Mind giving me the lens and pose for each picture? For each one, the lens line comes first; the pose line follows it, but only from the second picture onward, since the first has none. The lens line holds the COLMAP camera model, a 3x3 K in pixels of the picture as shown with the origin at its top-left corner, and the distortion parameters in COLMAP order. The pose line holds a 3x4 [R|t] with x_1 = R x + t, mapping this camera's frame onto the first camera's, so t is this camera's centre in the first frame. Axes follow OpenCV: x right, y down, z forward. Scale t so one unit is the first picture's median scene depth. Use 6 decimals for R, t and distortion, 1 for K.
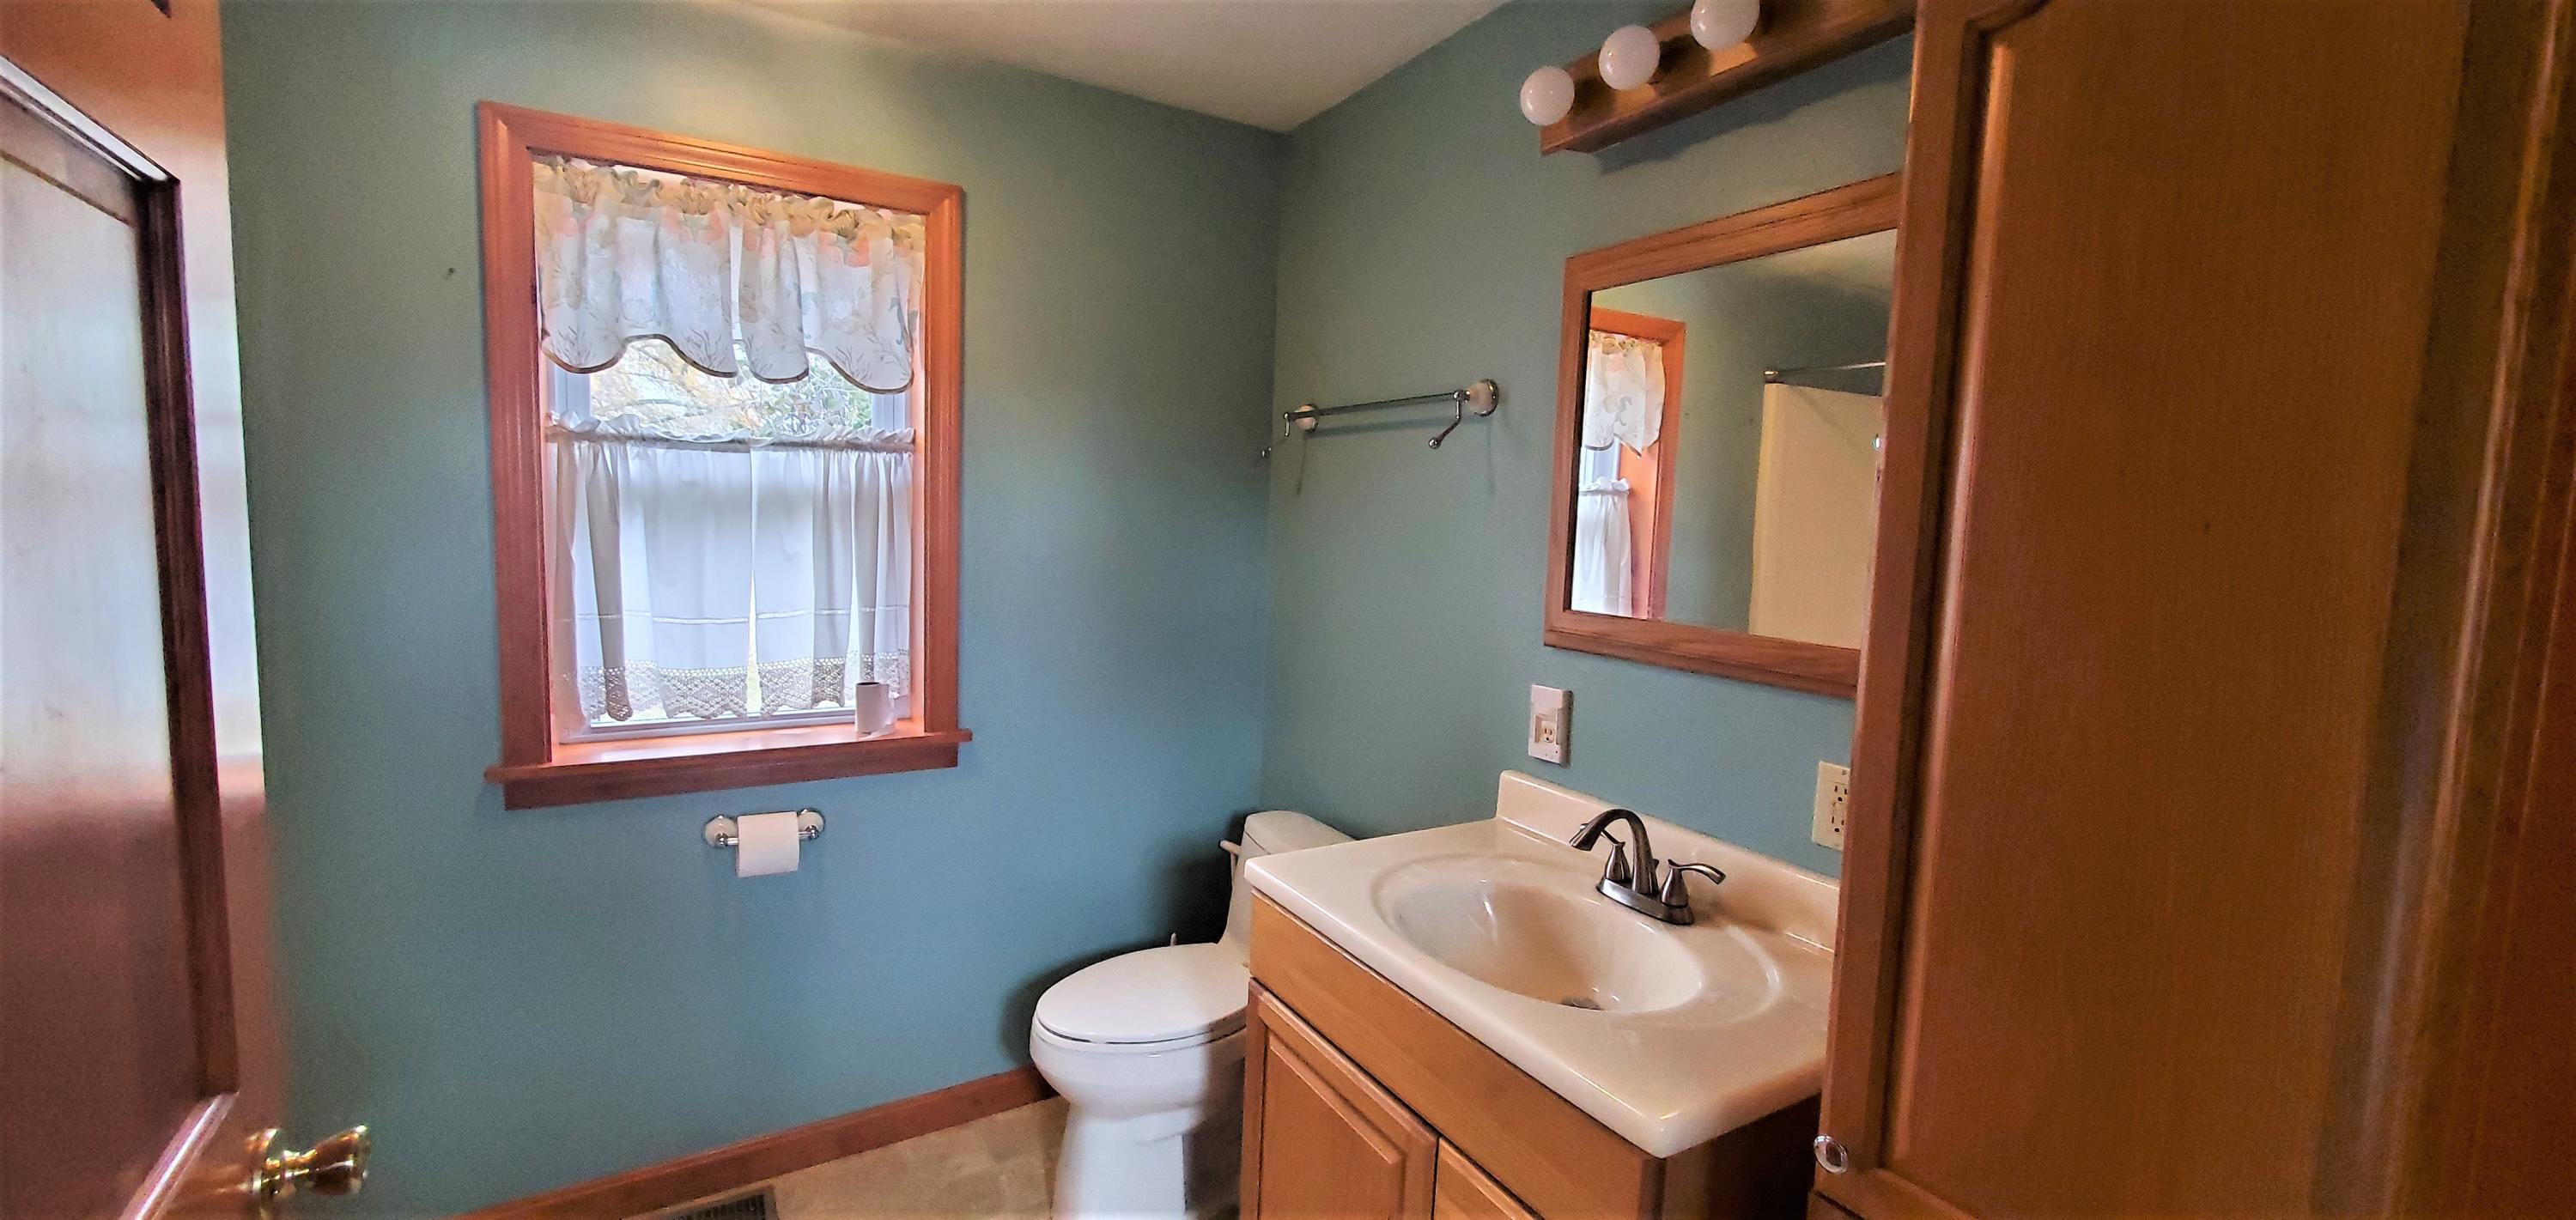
lens RADIAL K [[1018.3, 0, 1266.7], [0, 1018.3, 607.9], [0, 0, 1]] dist [-0.000571, -0.001863]
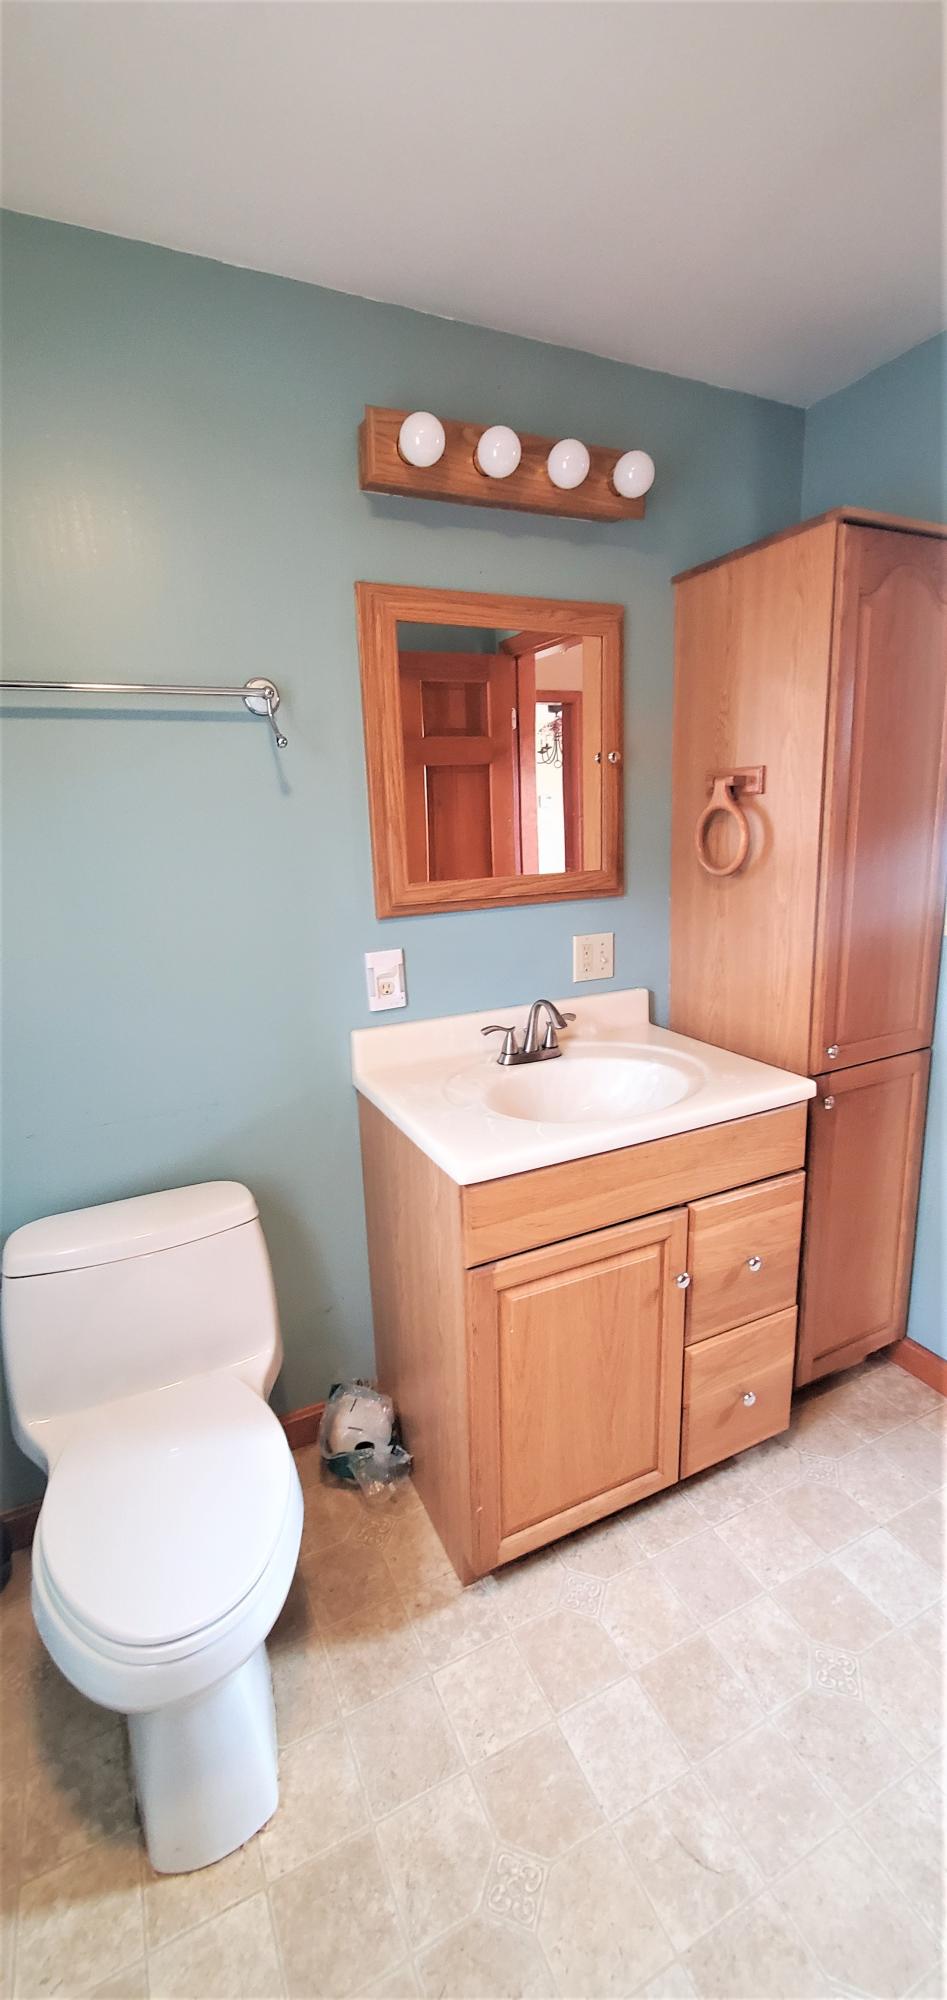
lens RADIAL K [[790.7, 0, 468.3], [0, 790.7, 986.4], [0, 0, 1]] dist [-0.000571, -0.001863]
pose [[0.082592, -0.249106, 0.964948, -0.666358], [0.136508, 0.961958, 0.236650, -0.095666], [-0.987190, 0.112178, 0.113455, 0.816687]]
